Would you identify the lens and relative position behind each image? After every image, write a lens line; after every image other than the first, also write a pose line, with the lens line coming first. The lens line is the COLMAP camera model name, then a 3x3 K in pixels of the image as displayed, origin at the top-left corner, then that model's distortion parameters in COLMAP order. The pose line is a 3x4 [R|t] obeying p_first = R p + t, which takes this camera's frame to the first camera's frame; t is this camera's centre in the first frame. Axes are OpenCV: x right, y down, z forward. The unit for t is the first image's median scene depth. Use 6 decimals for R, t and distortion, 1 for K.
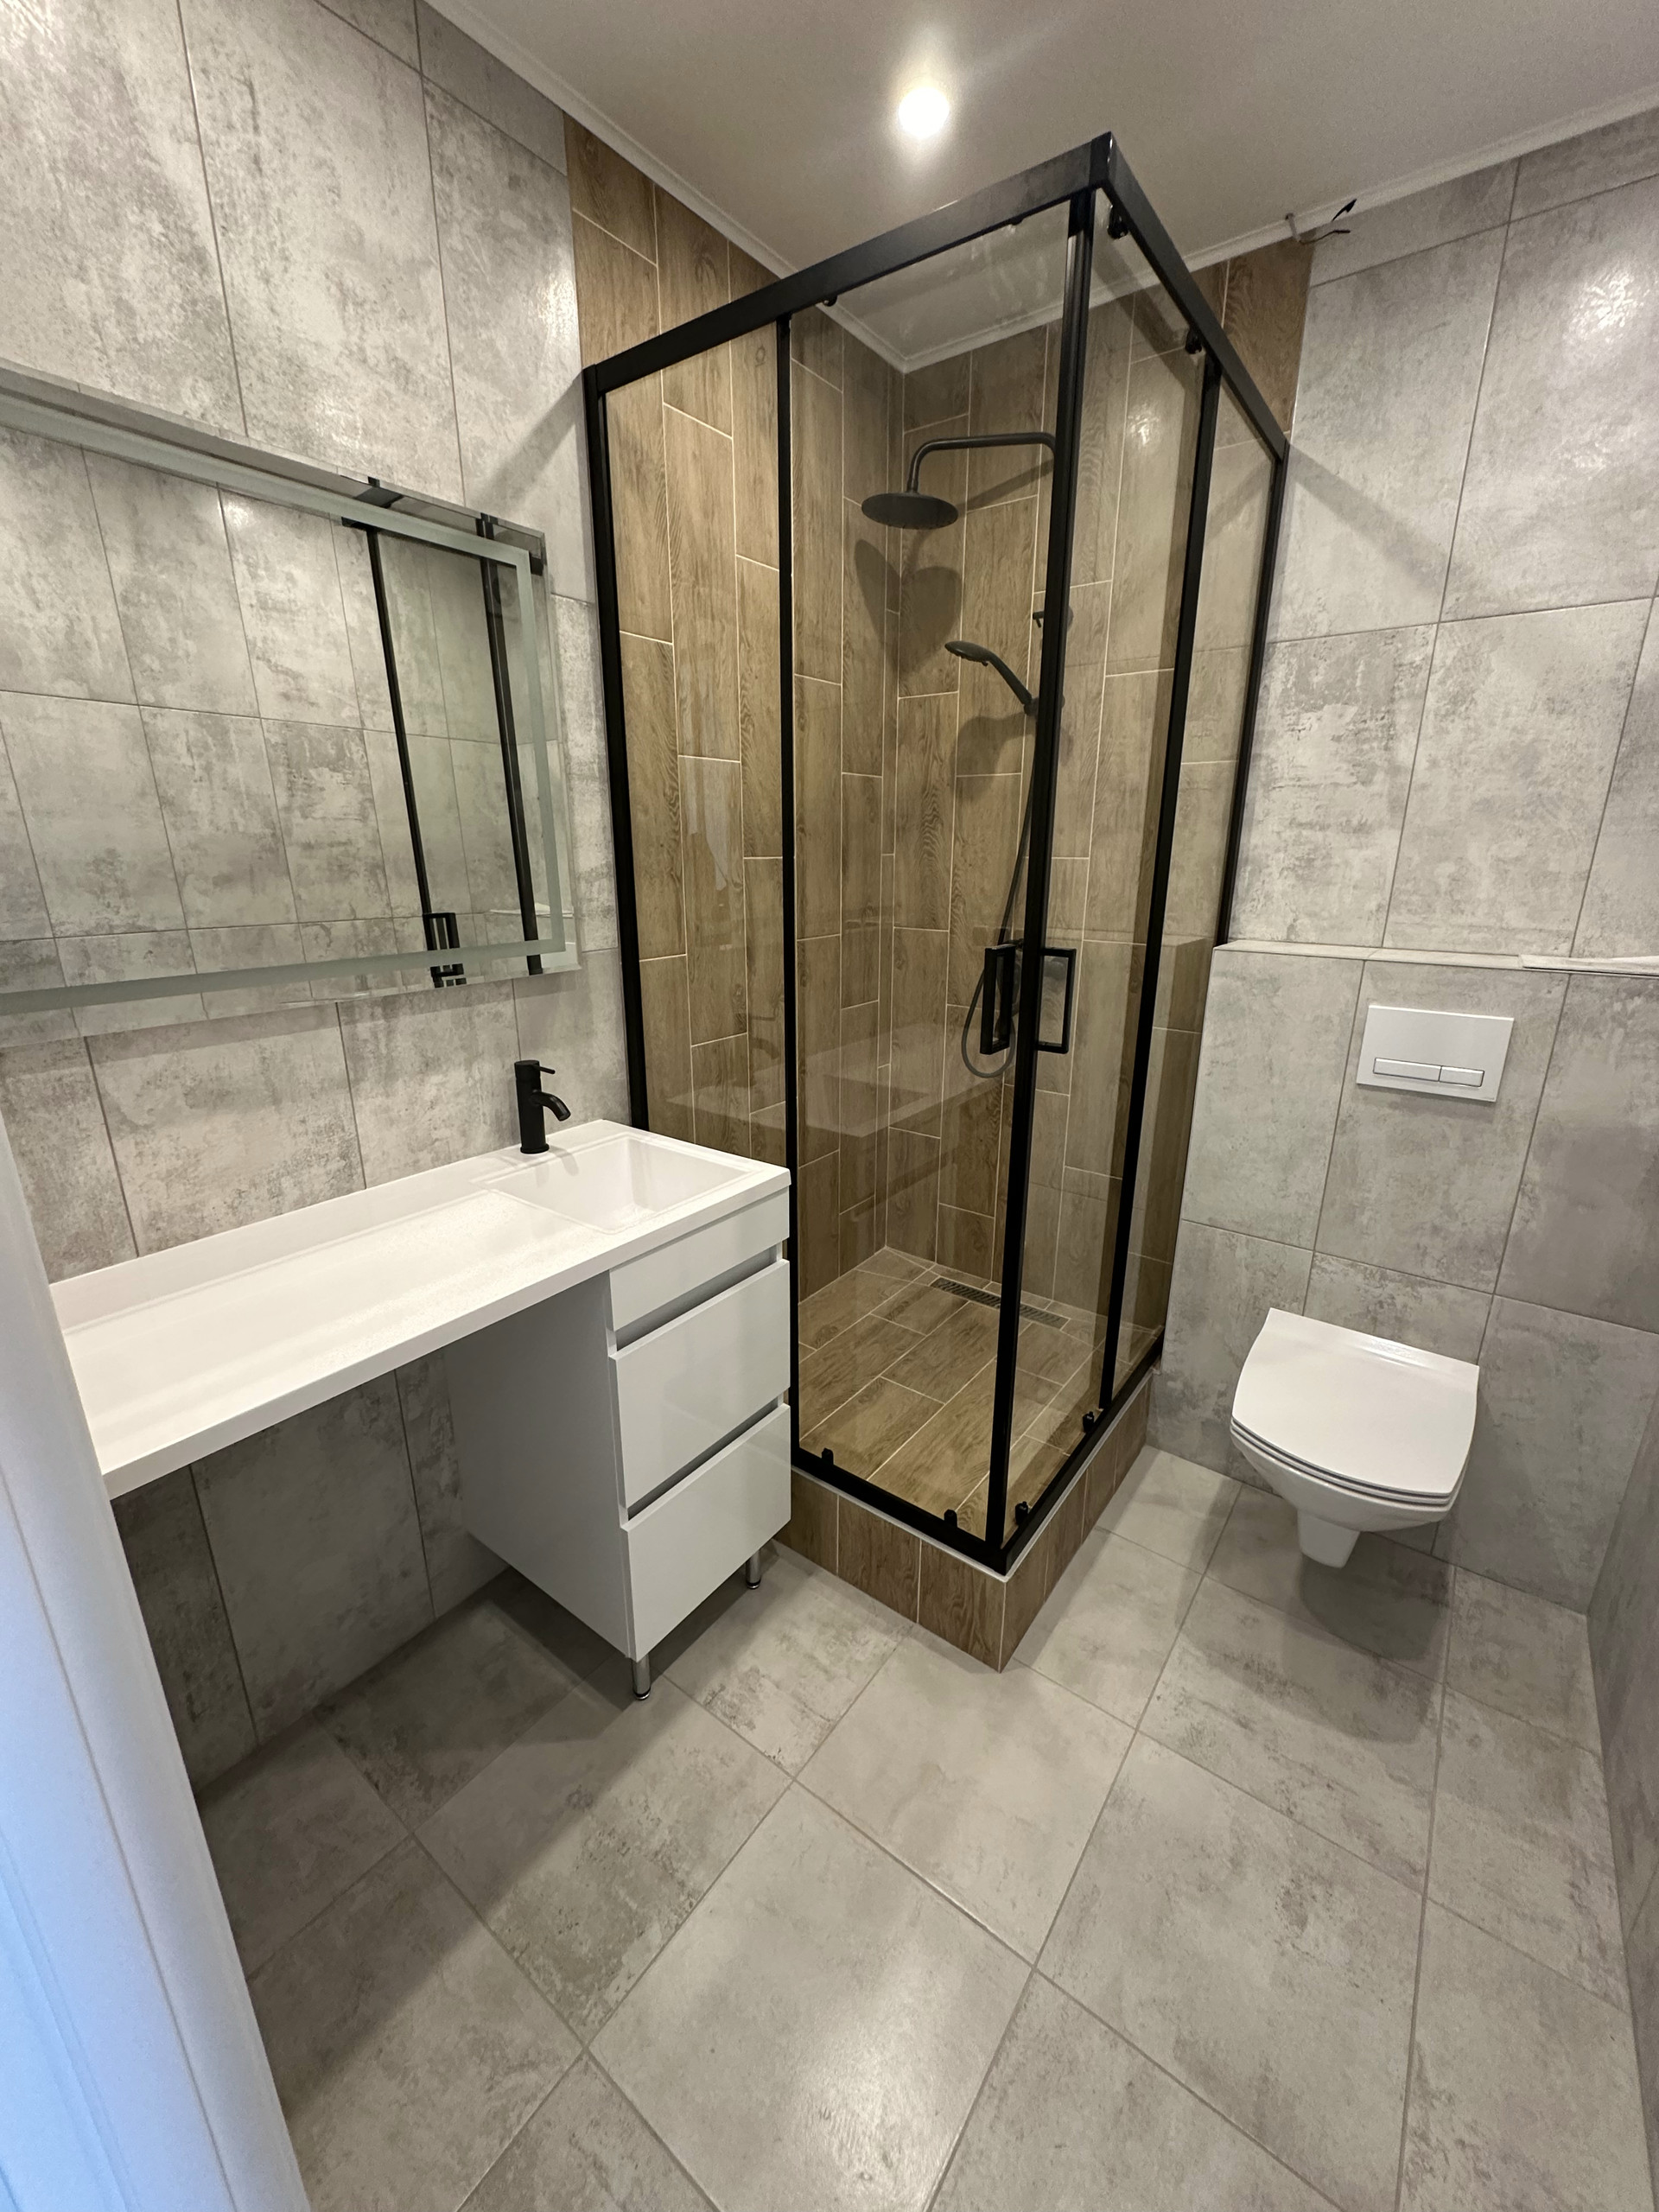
lens RADIAL K [[880.7, 0, 835.9], [0, 880.7, 1108.1], [0, 0, 1]] dist [-0.000431, 0.000147]
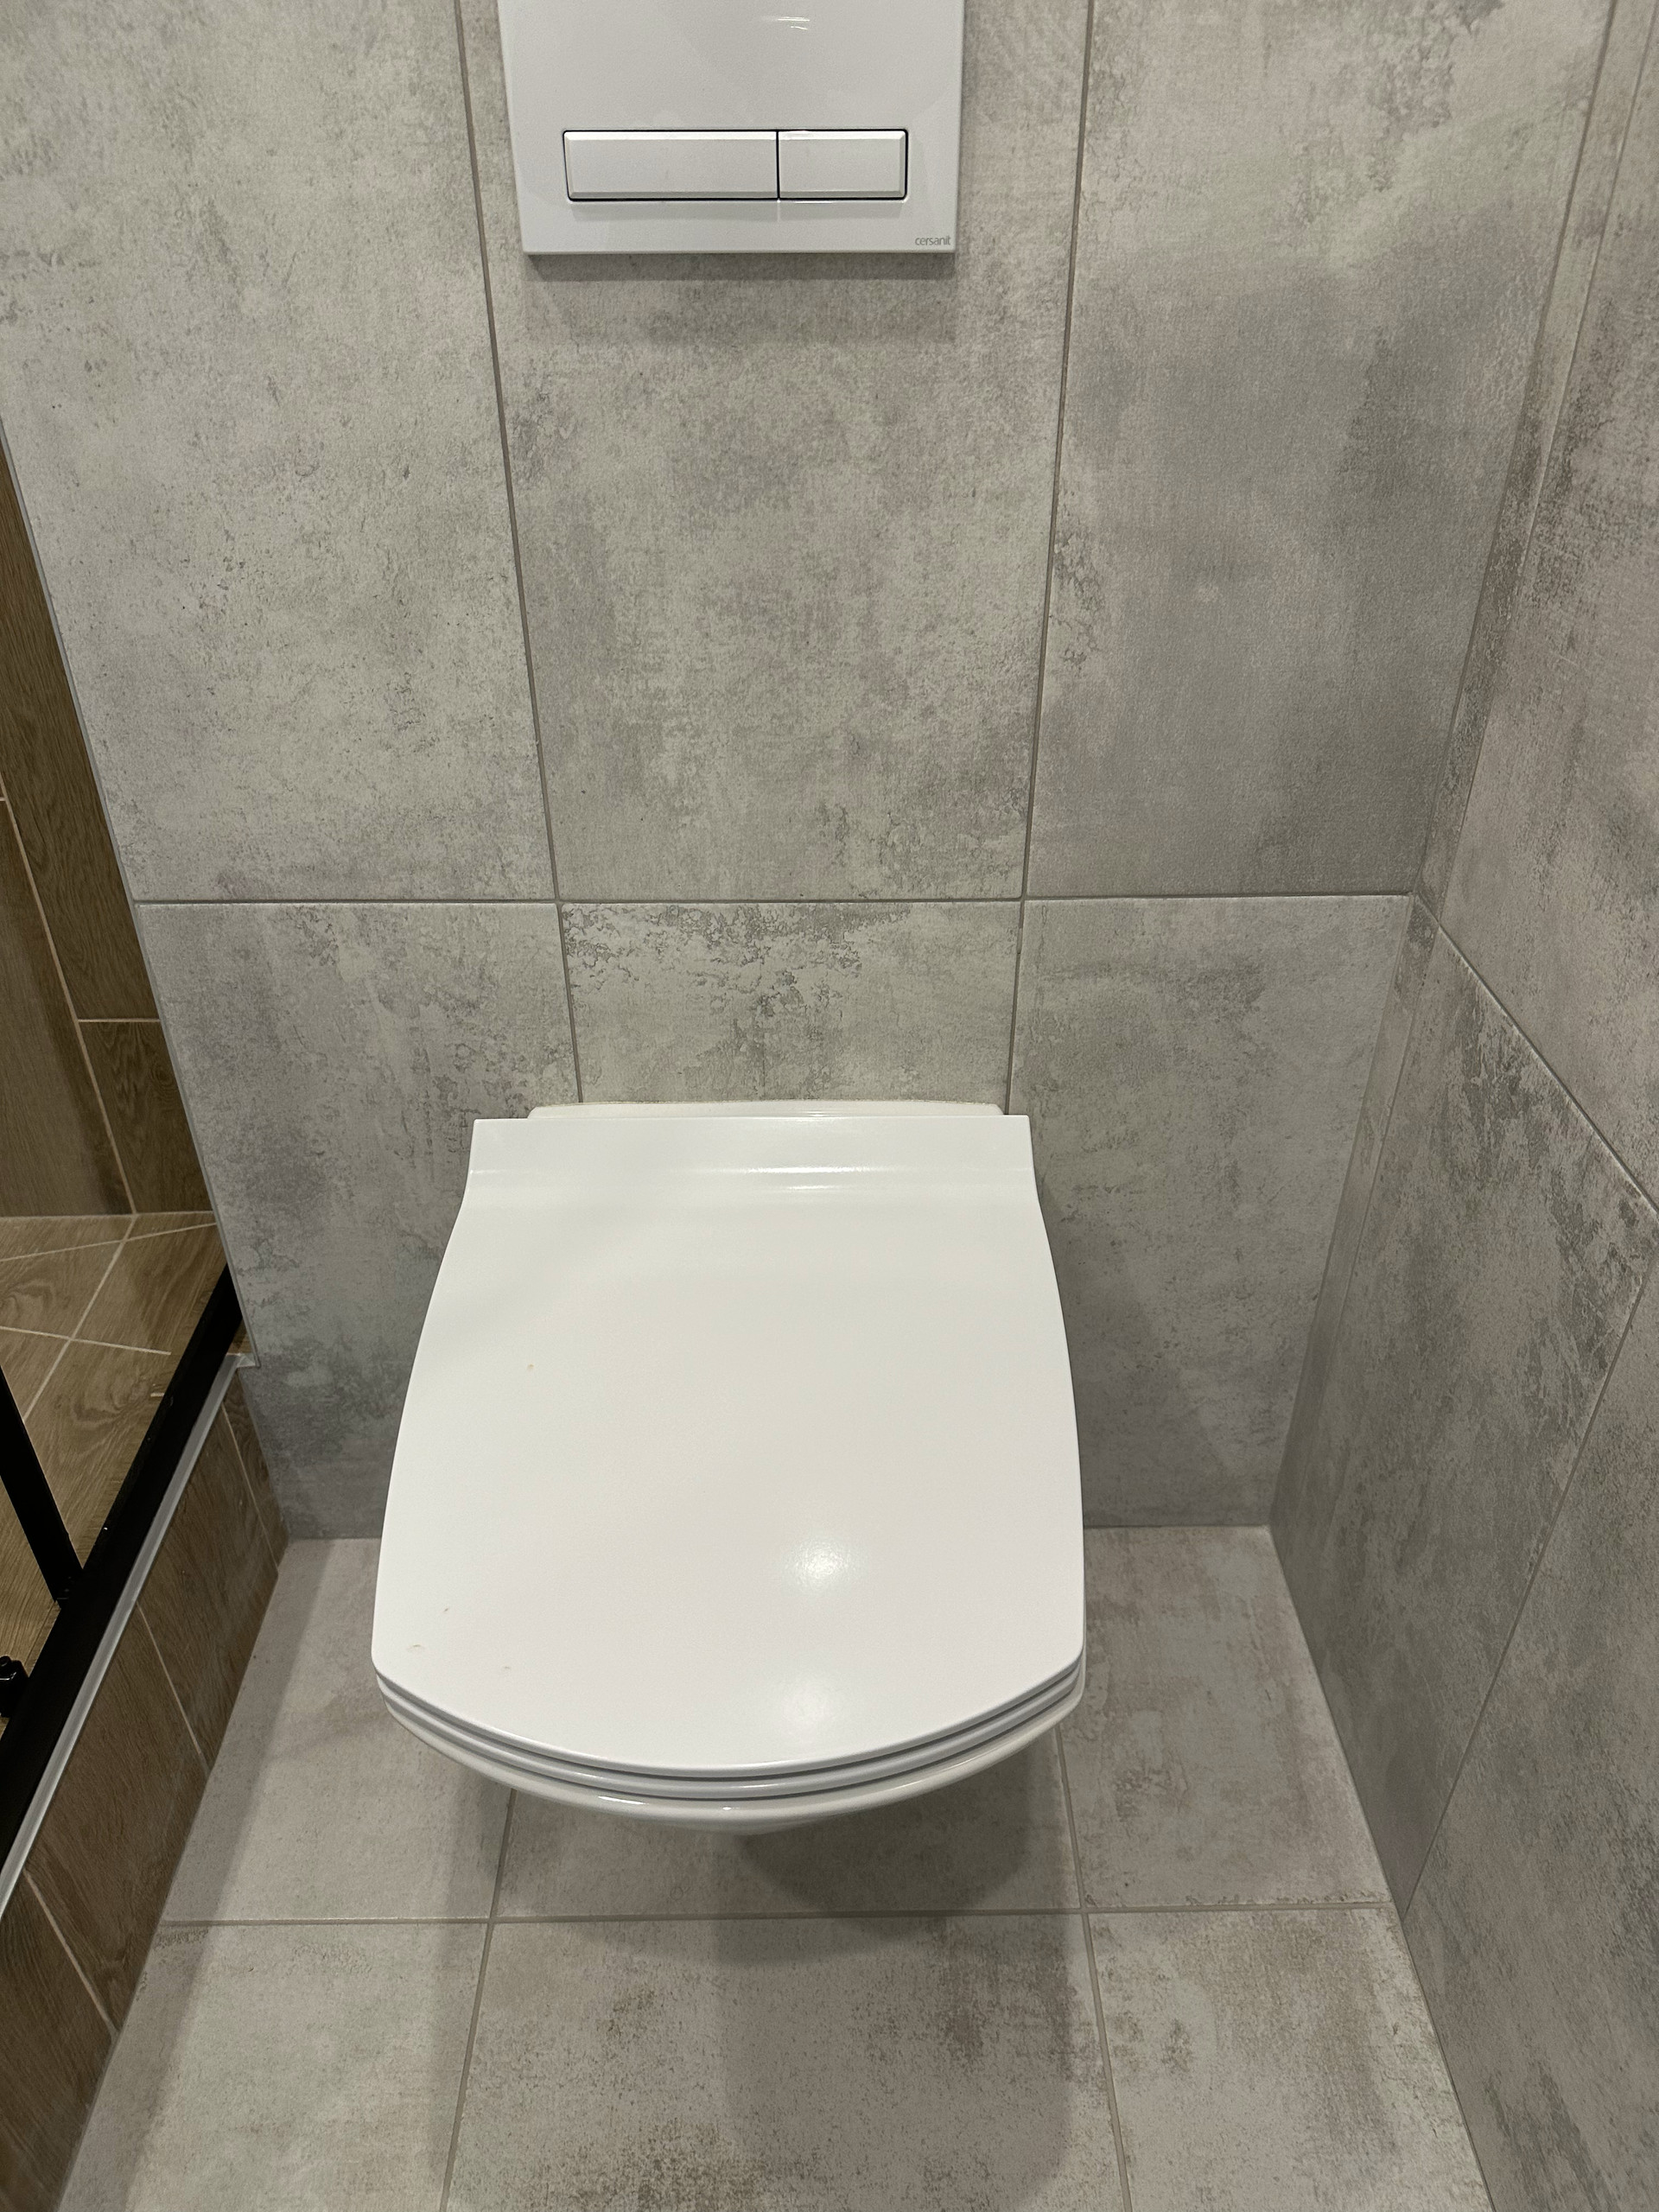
lens RADIAL K [[1541.2, 0, 829.5], [0, 1541.2, 1106.0], [0, 0, 1]] dist [0.142617, -0.317812]
pose [[0.794251, -0.345036, 0.500115, 0.369864], [0.178691, 0.919361, 0.350492, 0.061961], [-0.580719, -0.189013, 0.791858, 0.572040]]
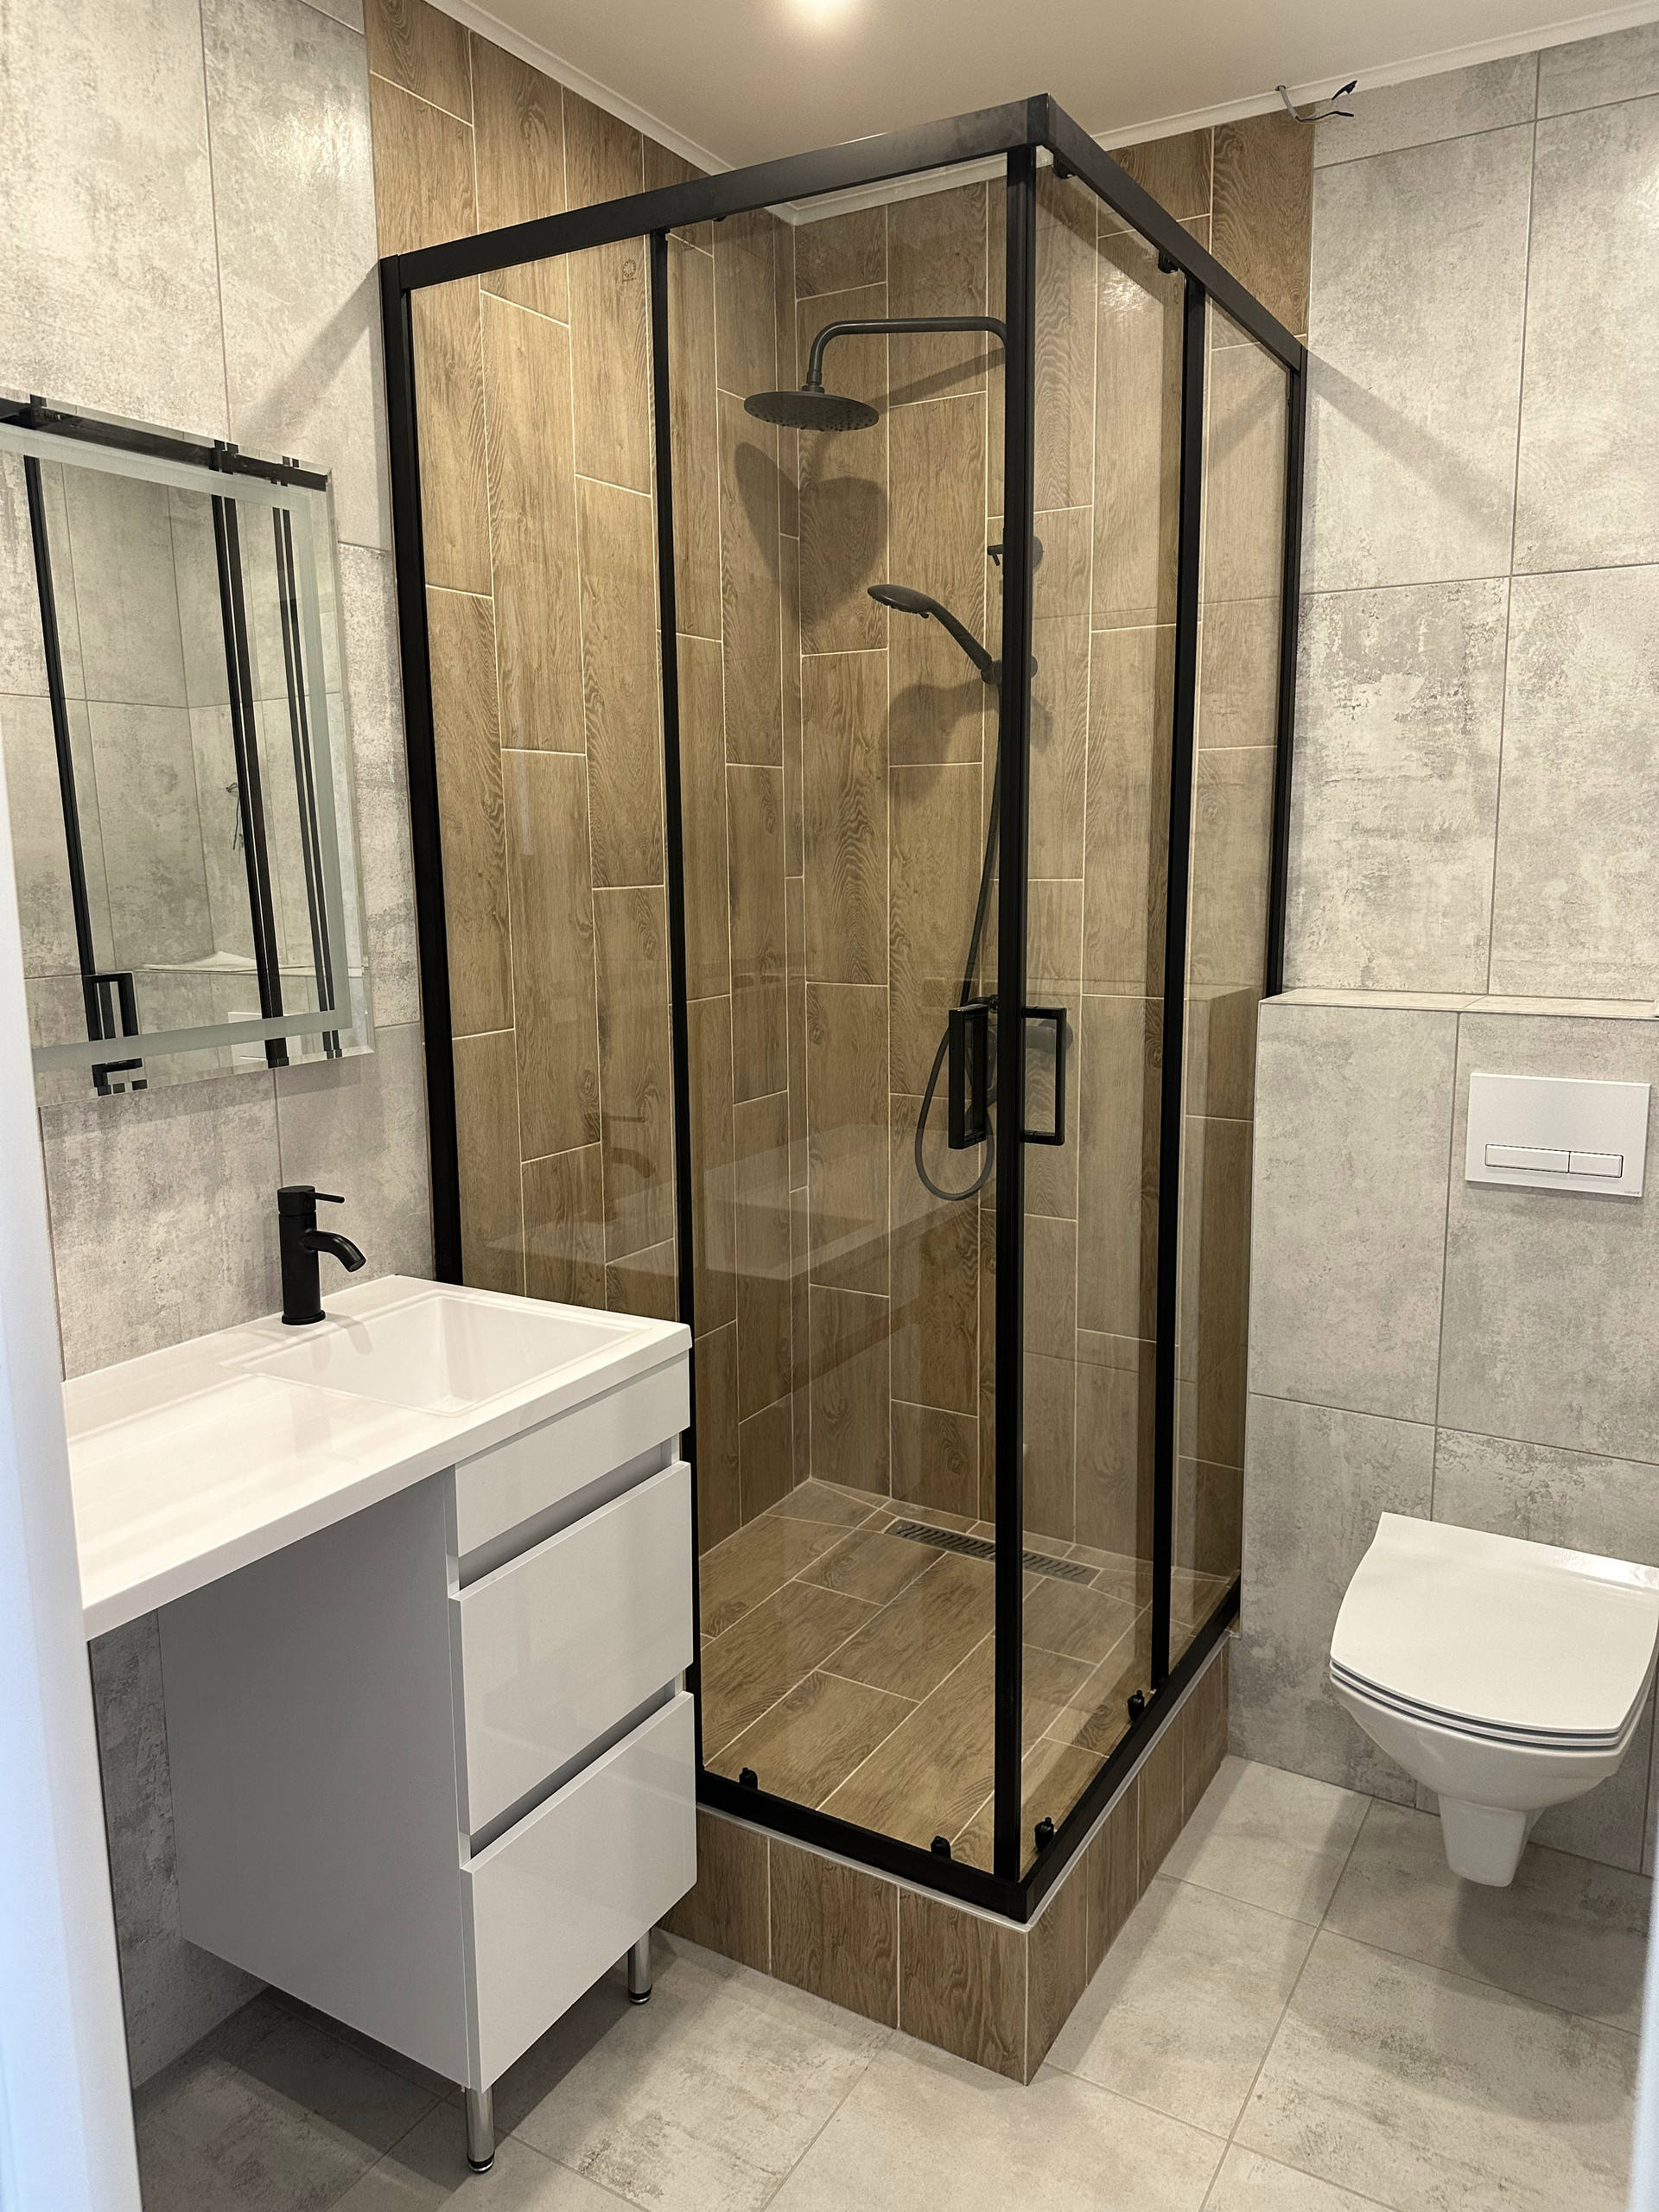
lens RADIAL K [[1572.0, 0, 841.3], [0, 1572.0, 1102.0], [0, 0, 1]] dist [0.055324, -0.069458]
pose [[0.993947, -0.030119, 0.105653, -0.055273], [0.042896, 0.991747, -0.120826, 0.045626], [-0.101141, 0.124626, 0.987035, -0.253489]]
